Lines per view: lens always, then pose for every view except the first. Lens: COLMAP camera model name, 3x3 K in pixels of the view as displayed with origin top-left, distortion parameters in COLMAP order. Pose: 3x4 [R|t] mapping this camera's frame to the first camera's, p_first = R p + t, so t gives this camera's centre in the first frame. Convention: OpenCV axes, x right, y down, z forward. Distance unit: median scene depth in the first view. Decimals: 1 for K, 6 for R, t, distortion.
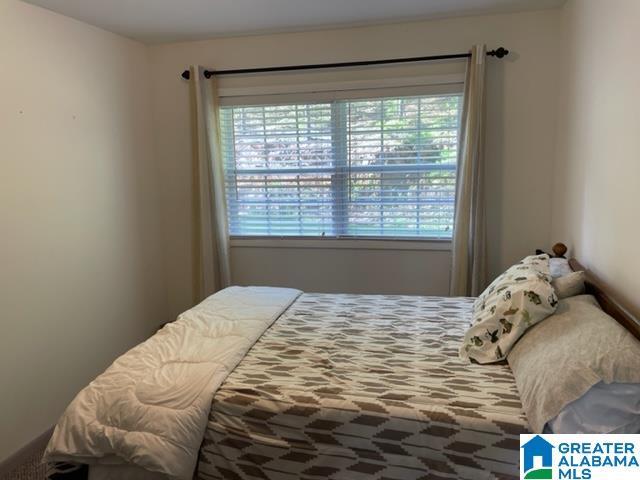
lens RADIAL K [[480.6, 0, 320.0], [0, 480.6, 240.3], [0, 0, 1]] dist [0.088374, -0.105491]
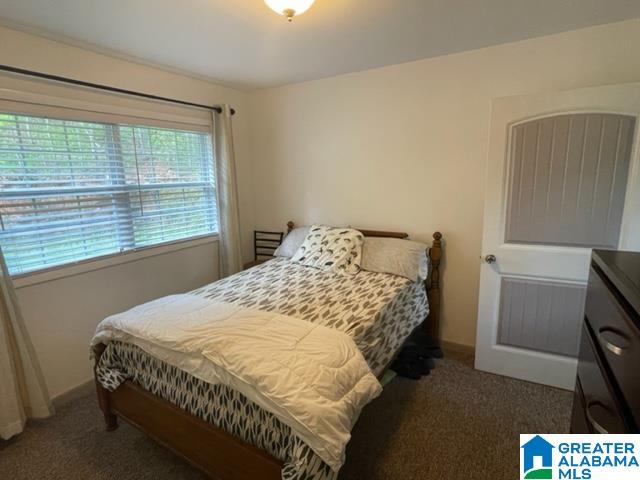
lens RADIAL K [[332.6, 0, 319.5], [0, 332.6, 240.6], [0, 0, 1]] dist [0.006053, 0.000776]
pose [[0.303574, -0.168837, 0.937730, -0.941456], [0.177862, 0.976917, 0.118312, -0.073360], [-0.936060, 0.130870, 0.326596, 0.621941]]
